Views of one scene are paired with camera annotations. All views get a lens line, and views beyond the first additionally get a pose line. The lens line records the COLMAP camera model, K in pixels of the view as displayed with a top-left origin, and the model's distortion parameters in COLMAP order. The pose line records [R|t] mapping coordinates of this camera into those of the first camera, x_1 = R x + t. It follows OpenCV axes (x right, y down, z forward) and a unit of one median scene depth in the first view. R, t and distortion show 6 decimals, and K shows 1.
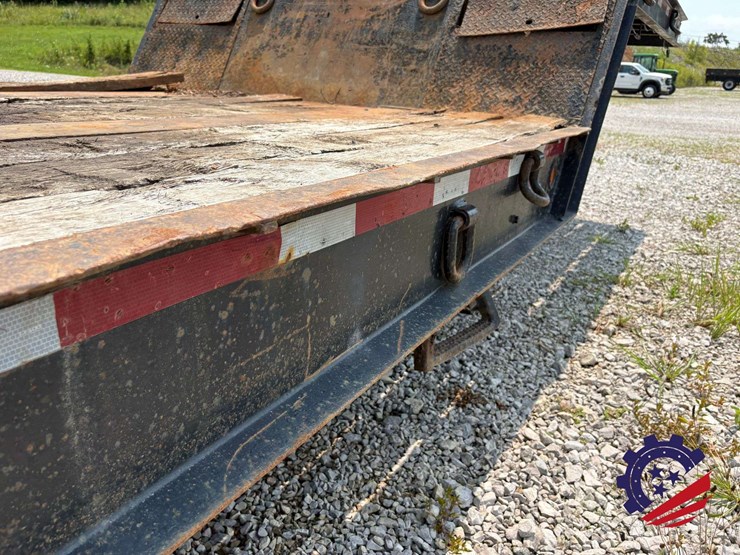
lens RADIAL K [[562.2, 0, 368.0], [0, 562.2, 270.2], [0, 0, 1]] dist [0.047747, -0.062864]
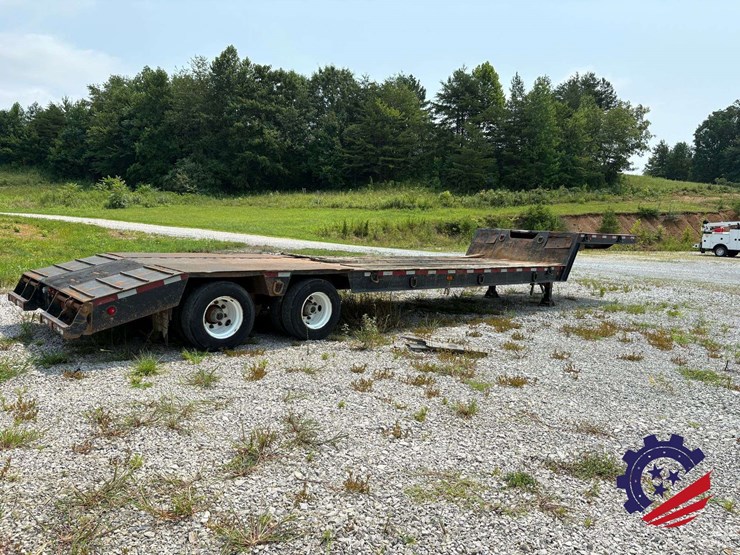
lens RADIAL K [[562.2, 0, 364.2], [0, 562.2, 284.6], [0, 0, 1]] dist [0.047747, -0.062864]
pose [[0.955699, 0.022217, -0.293505, 0.086120], [-0.093258, 0.968631, -0.230341, 0.998371], [0.279180, 0.247509, 0.927792, -3.338257]]
